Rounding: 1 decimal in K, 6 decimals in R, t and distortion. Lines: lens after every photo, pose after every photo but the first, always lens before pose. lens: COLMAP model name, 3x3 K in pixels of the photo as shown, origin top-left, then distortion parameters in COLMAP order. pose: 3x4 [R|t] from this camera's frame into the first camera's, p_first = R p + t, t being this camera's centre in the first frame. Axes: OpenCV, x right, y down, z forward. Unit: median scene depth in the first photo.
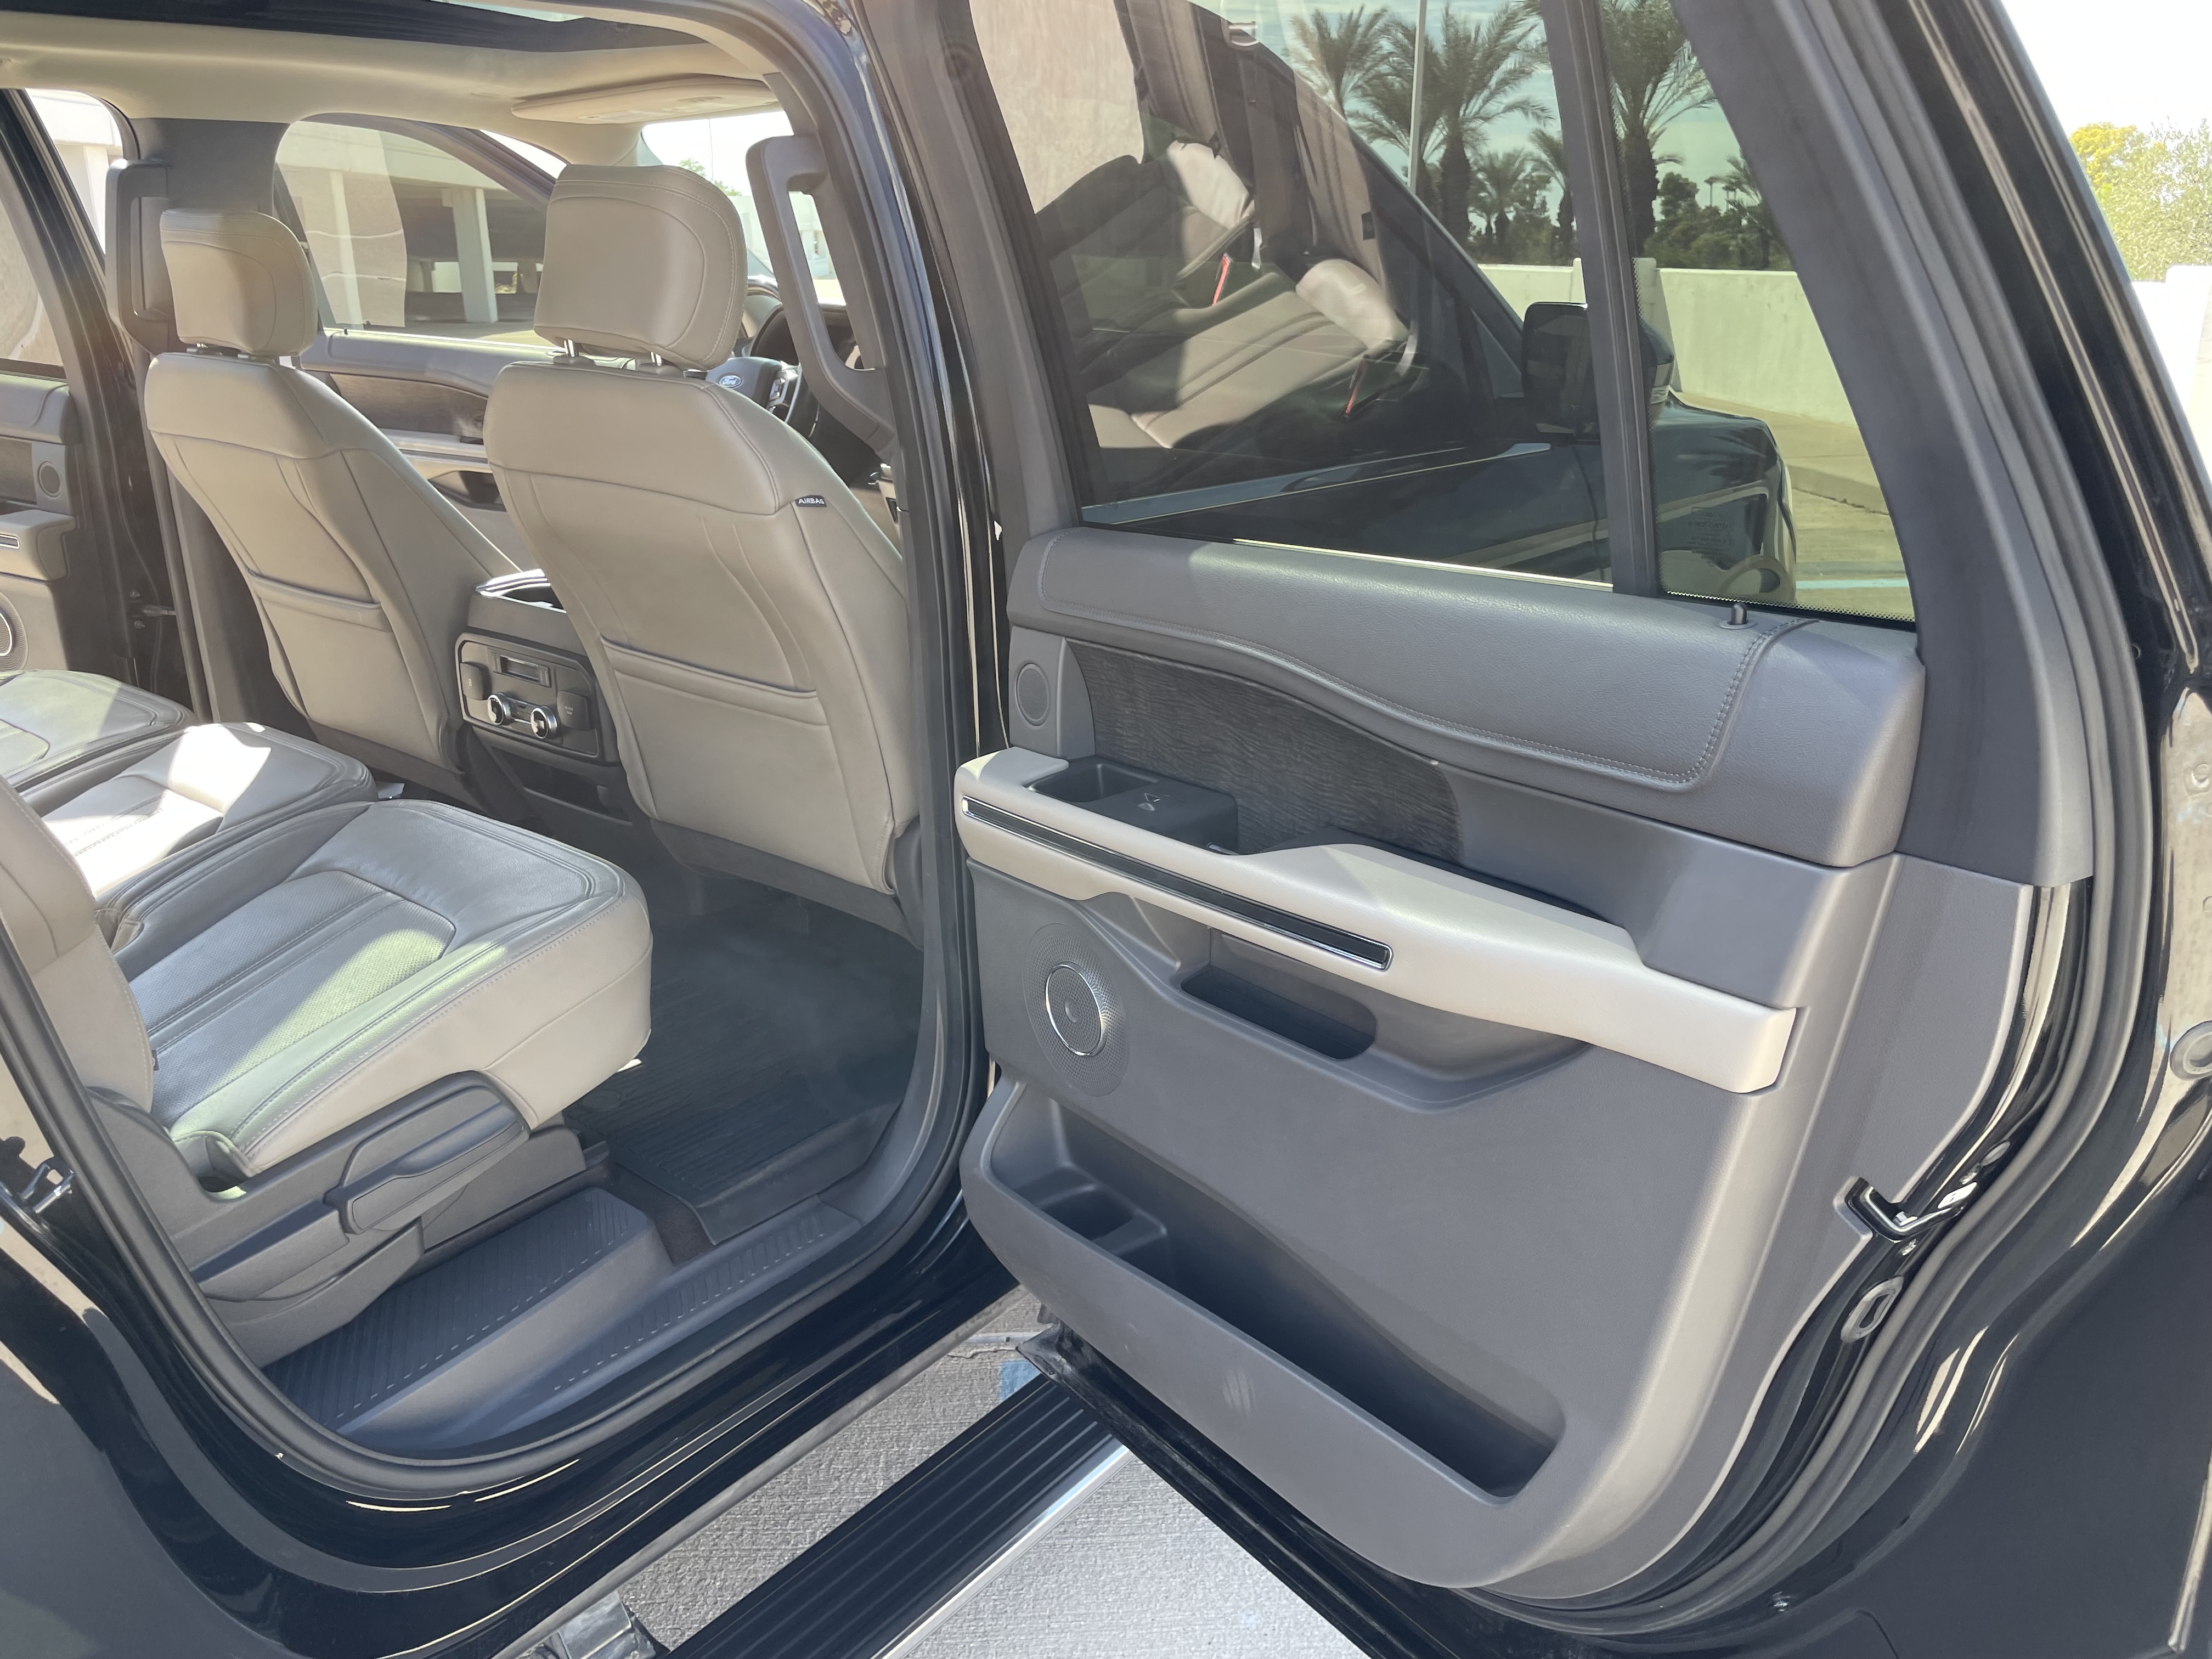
lens RADIAL K [[1671.5, 0, 1112.4], [0, 1671.5, 834.8], [0, 0, 1]] dist [0.077315, -0.104040]
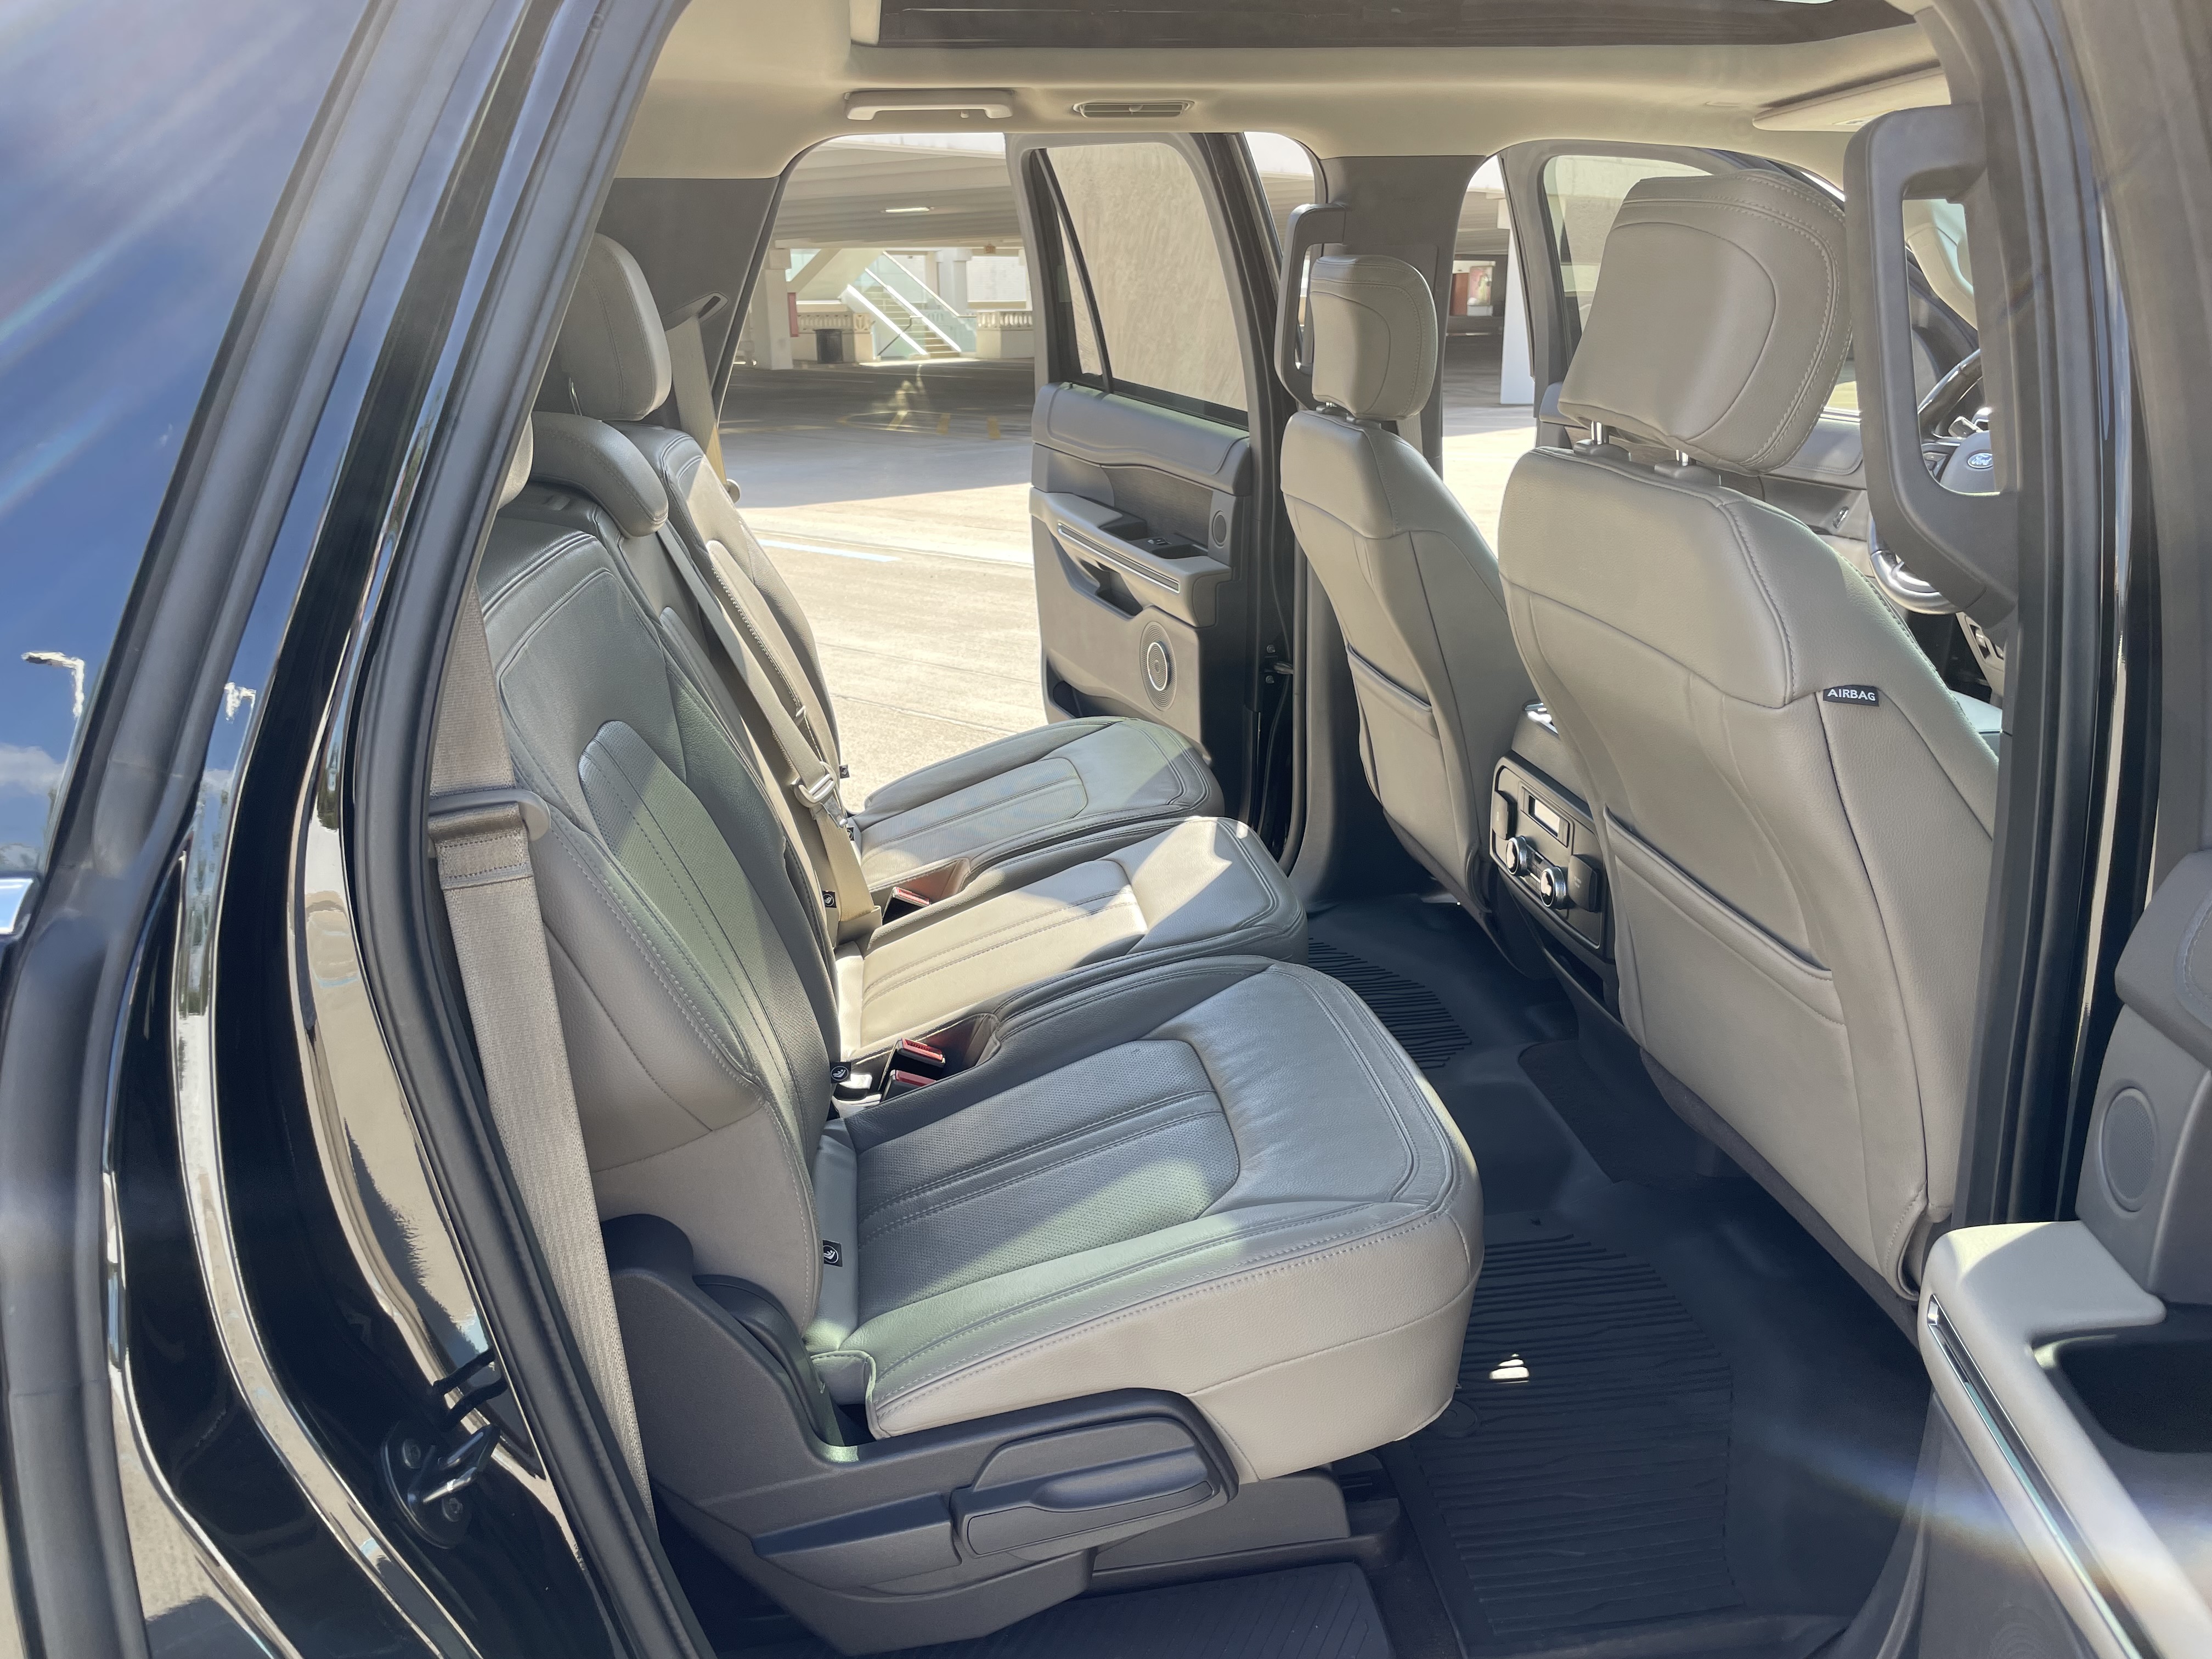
lens RADIAL K [[1726.2, 0, 1106.0], [0, 1726.2, 829.5], [0, 0, 1]] dist [0.051059, -0.009443]
pose [[0.733270, 0.195600, -0.651196, 0.034049], [-0.217121, 0.974946, 0.048358, -0.089430], [0.644340, 0.105928, 0.757367, 0.252791]]
